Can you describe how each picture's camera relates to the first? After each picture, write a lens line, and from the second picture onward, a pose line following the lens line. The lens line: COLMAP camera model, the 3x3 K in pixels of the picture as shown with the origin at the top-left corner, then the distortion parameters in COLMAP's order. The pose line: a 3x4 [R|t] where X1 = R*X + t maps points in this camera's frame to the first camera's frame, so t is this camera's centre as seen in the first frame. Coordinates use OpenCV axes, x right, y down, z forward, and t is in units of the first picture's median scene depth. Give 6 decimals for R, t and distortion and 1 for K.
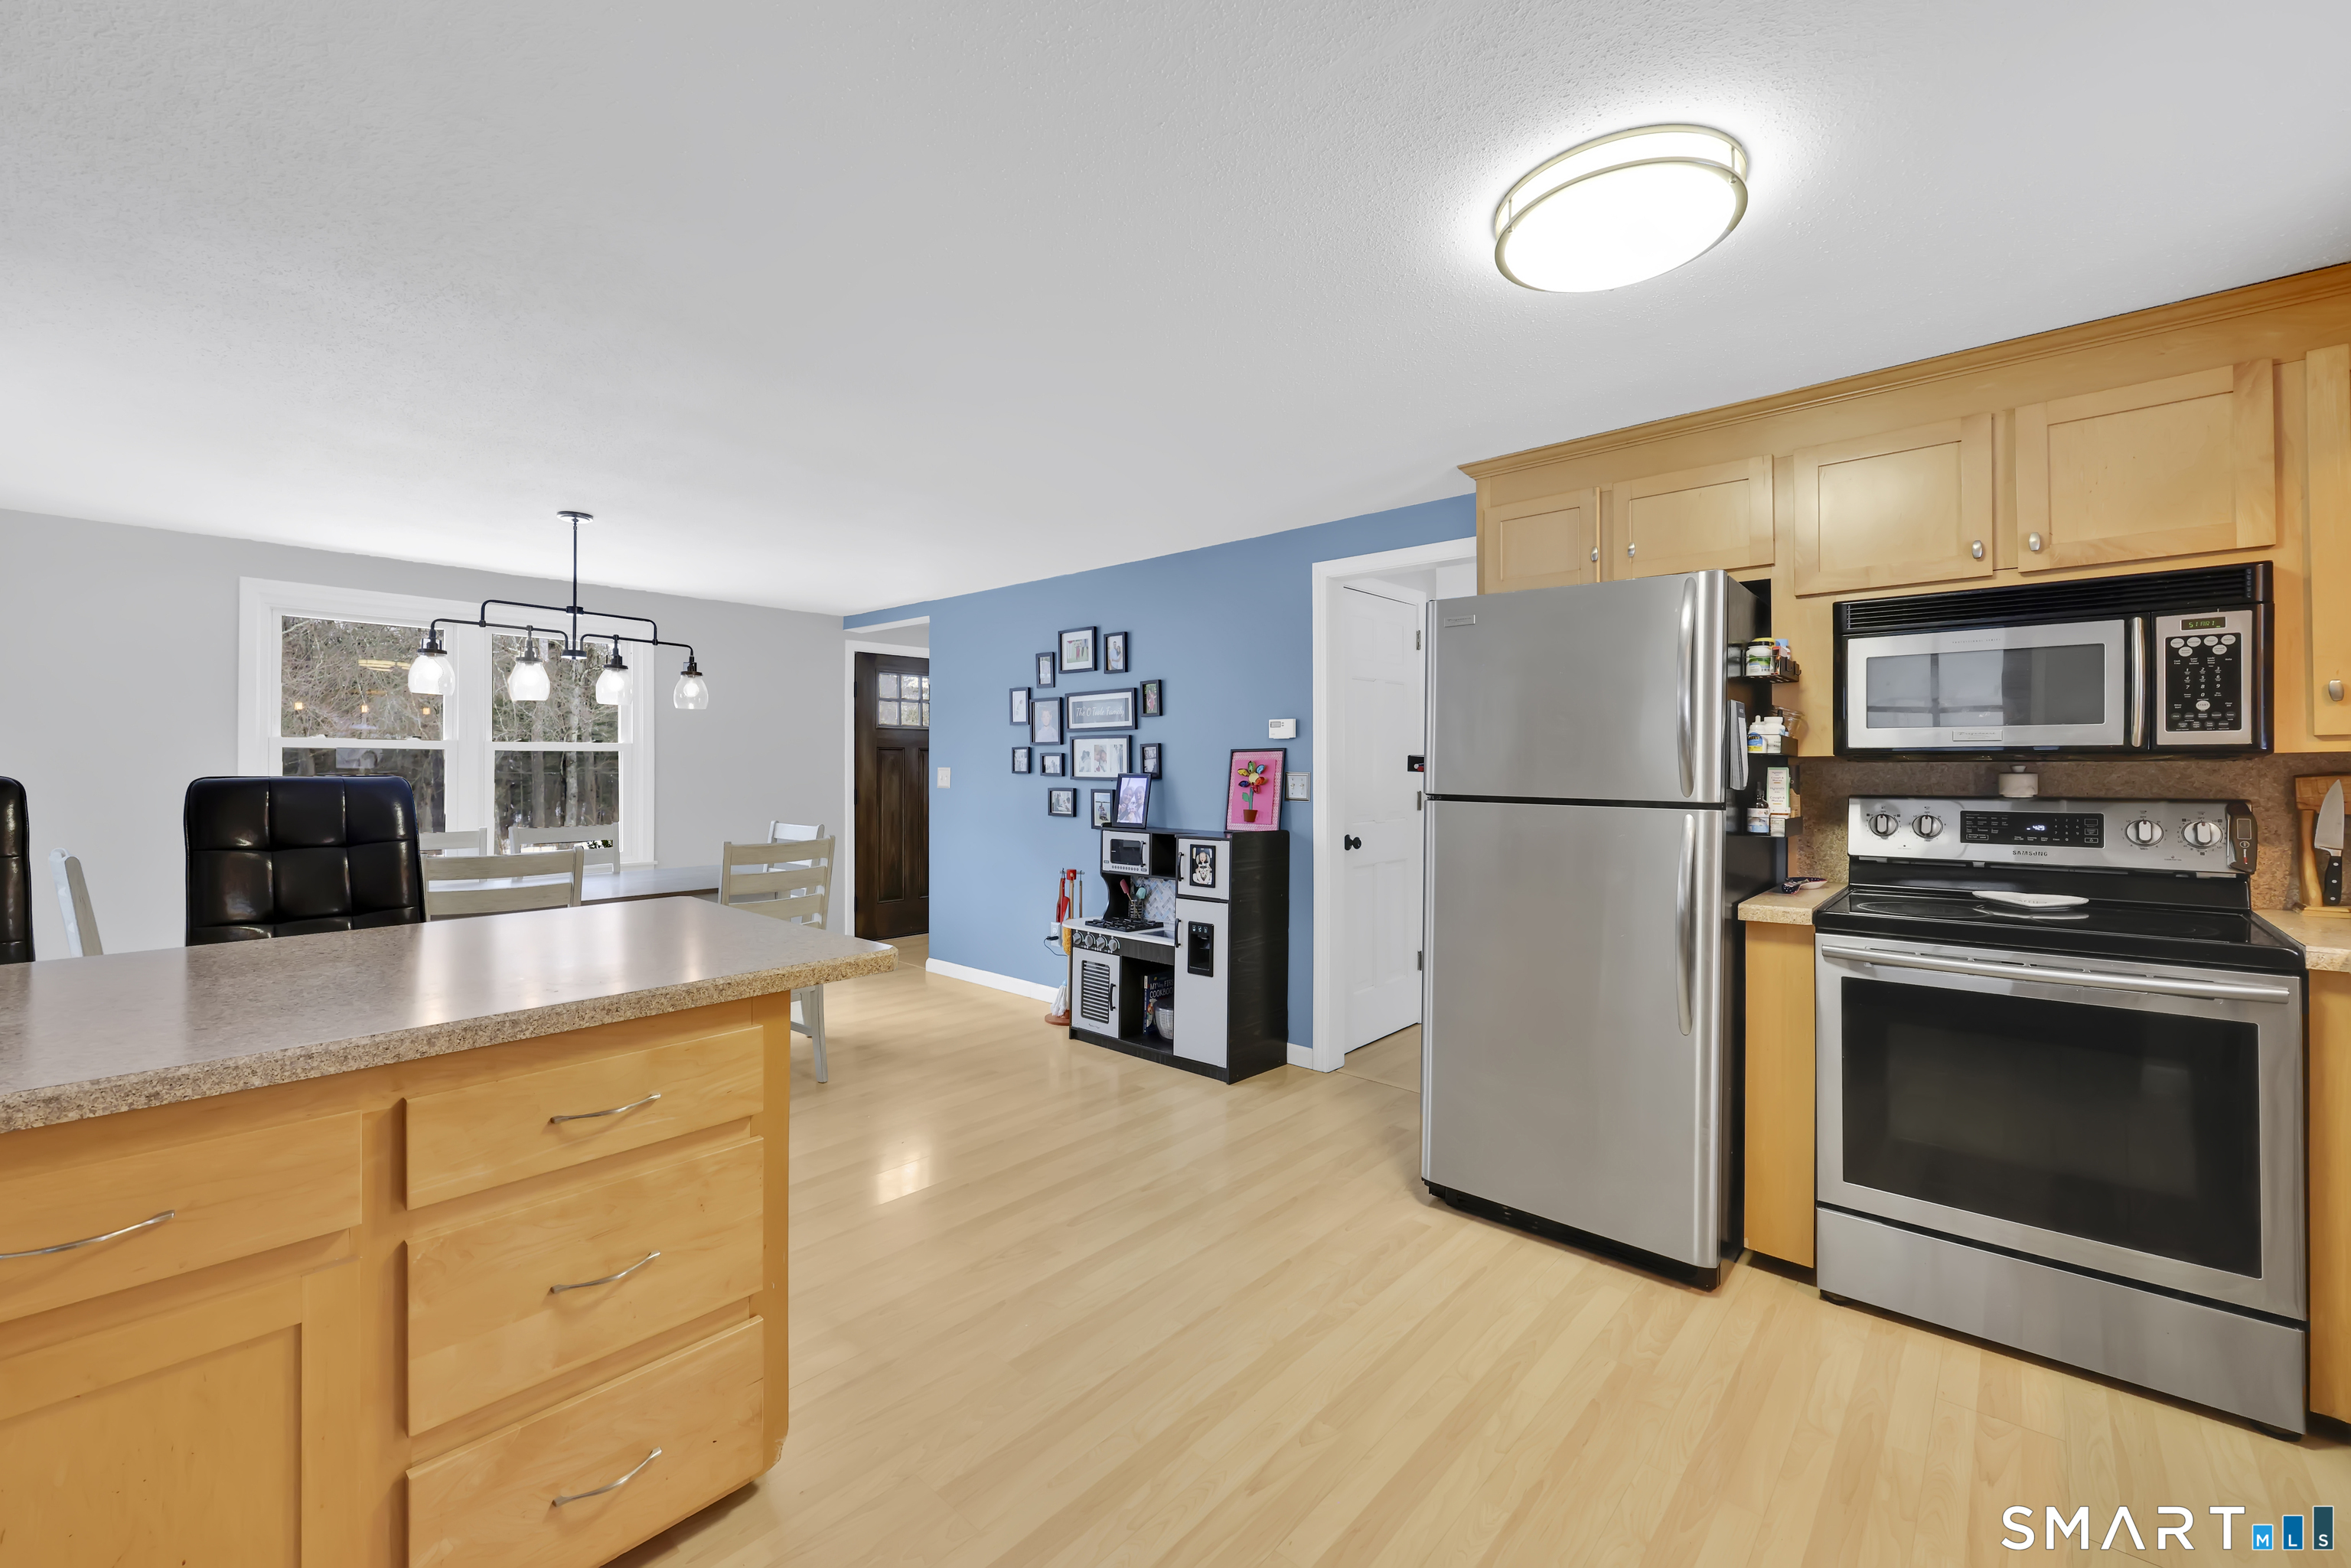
lens RADIAL K [[950.7, 0, 1122.7], [0, 950.7, 774.4], [0, 0, 1]] dist [-0.005603, 0.000430]
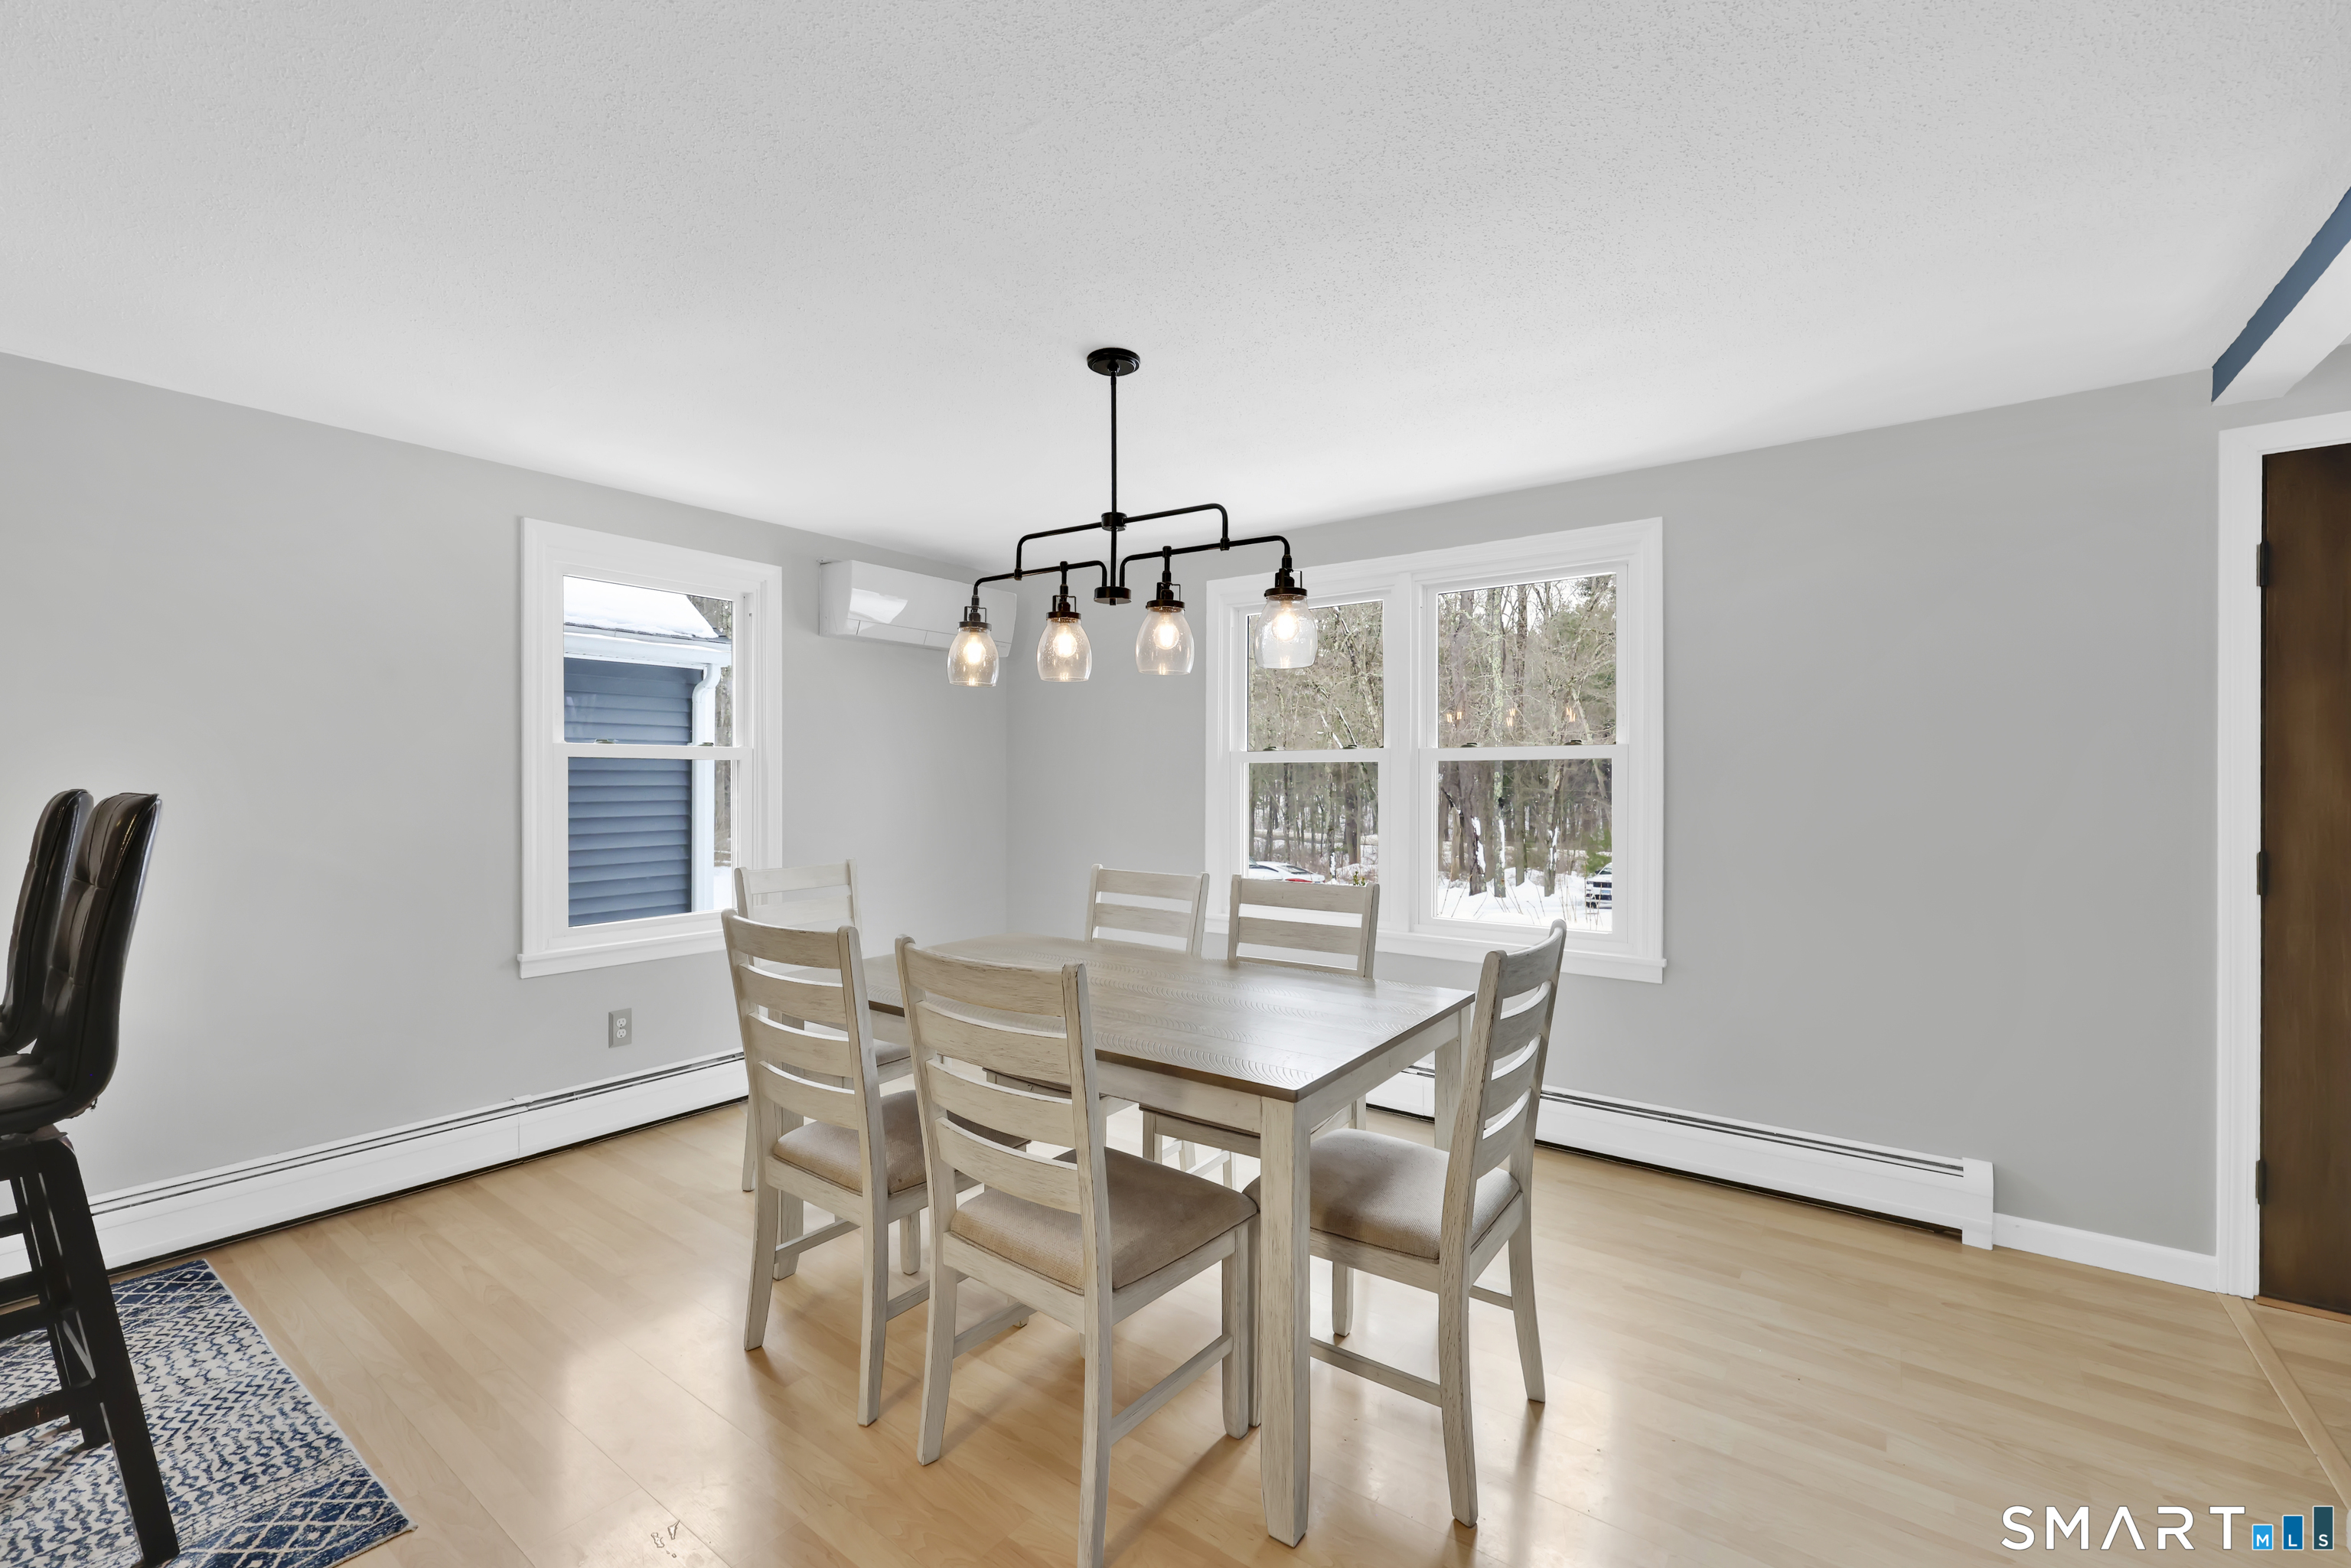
lens RADIAL K [[976.3, 0, 1241.1], [0, 976.3, 769.4], [0, 0, 1]] dist [-0.004034, 0.000950]
pose [[0.166790, -0.009056, -0.985951, 0.024898], [-0.011094, 0.999877, -0.011061, -0.014305], [0.985930, 0.012783, 0.166670, 0.975773]]
